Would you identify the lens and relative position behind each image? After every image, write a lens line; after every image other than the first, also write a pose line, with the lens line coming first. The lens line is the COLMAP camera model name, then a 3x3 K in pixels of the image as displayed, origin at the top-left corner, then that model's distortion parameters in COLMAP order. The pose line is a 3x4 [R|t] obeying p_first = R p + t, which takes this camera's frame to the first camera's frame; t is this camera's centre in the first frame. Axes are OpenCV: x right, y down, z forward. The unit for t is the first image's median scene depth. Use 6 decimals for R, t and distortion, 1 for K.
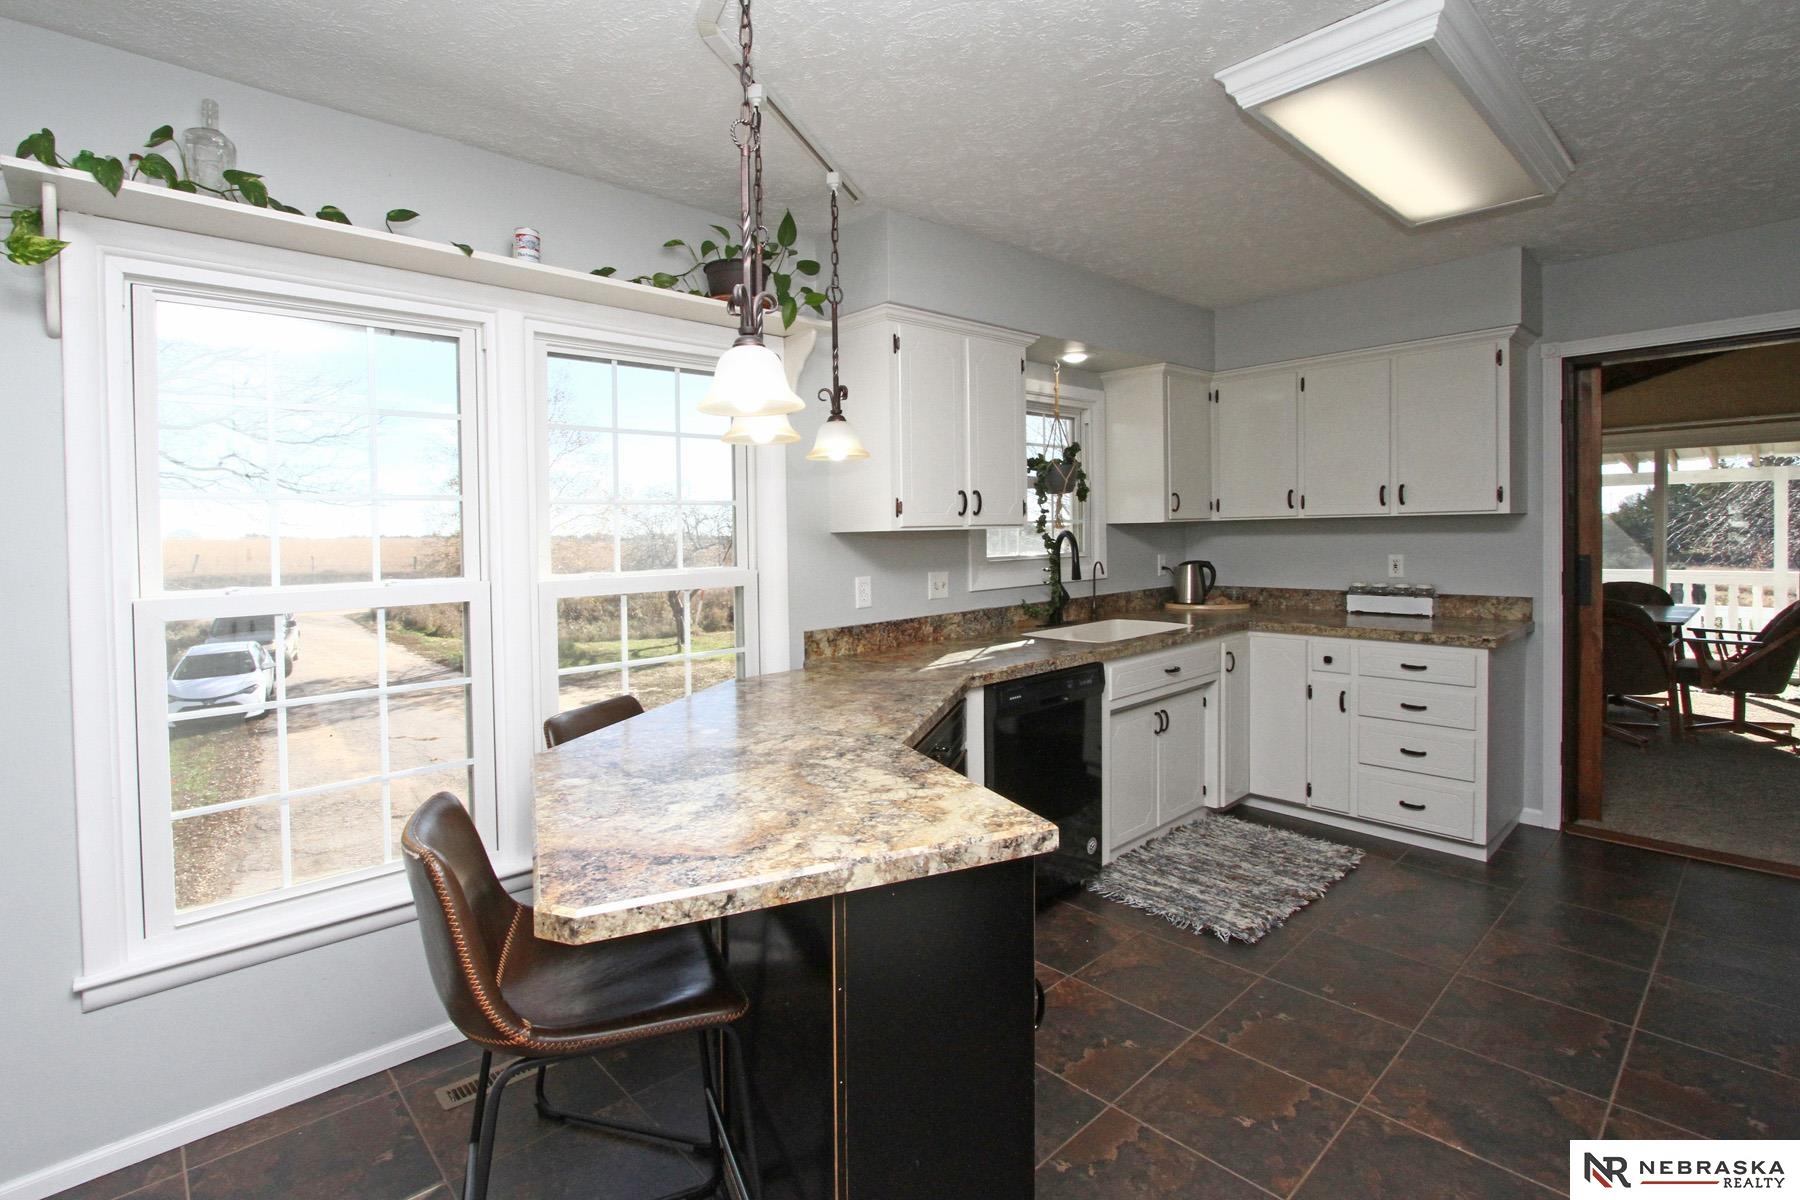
lens RADIAL K [[842.1, 0, 900.3], [0, 842.1, 547.4], [0, 0, 1]] dist [-0.008670, -0.000046]
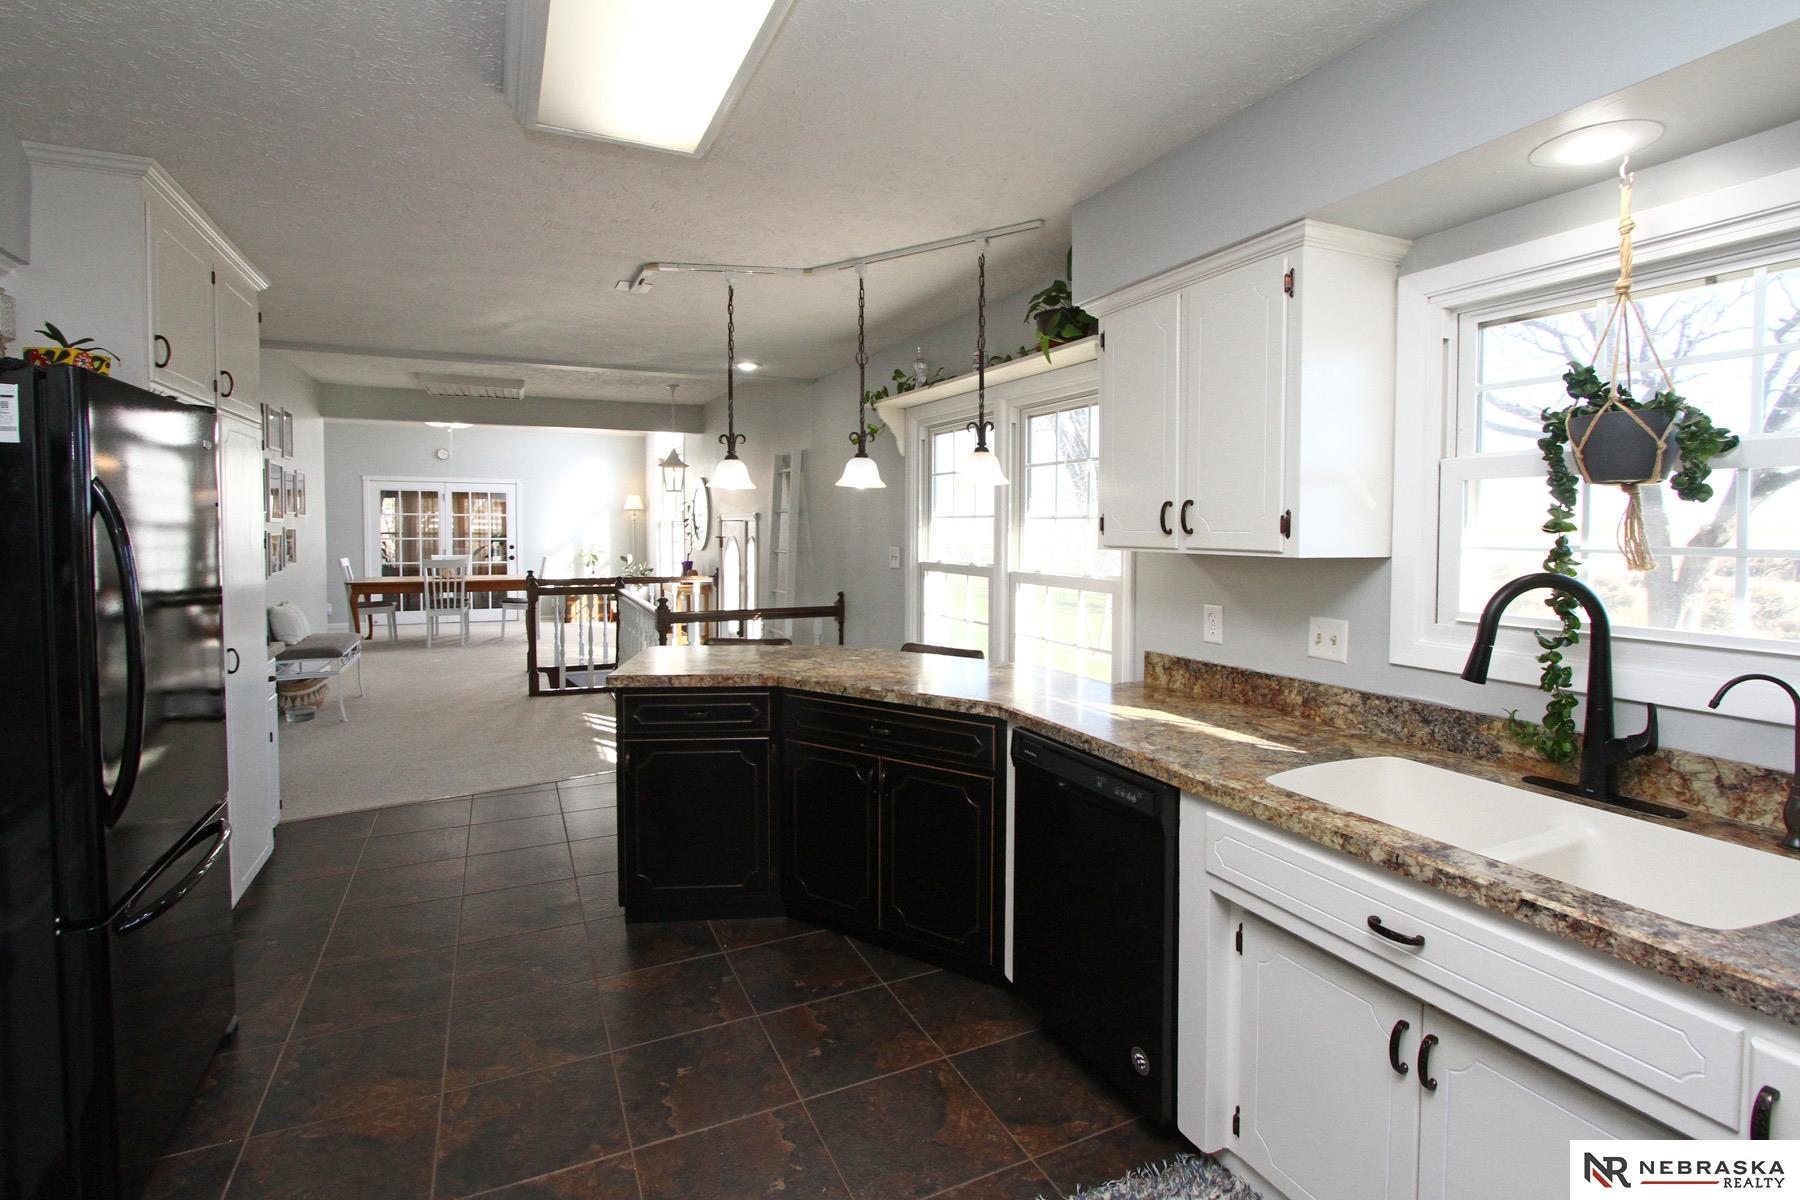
lens RADIAL K [[842.1, 0, 889.4], [0, 842.1, 551.7], [0, 0, 1]] dist [-0.008670, -0.000046]
pose [[-0.309252, 0.048549, -0.949740, 0.693498], [-0.013142, 0.998382, 0.055315, -0.048165], [0.950889, 0.029588, -0.308114, 0.803146]]
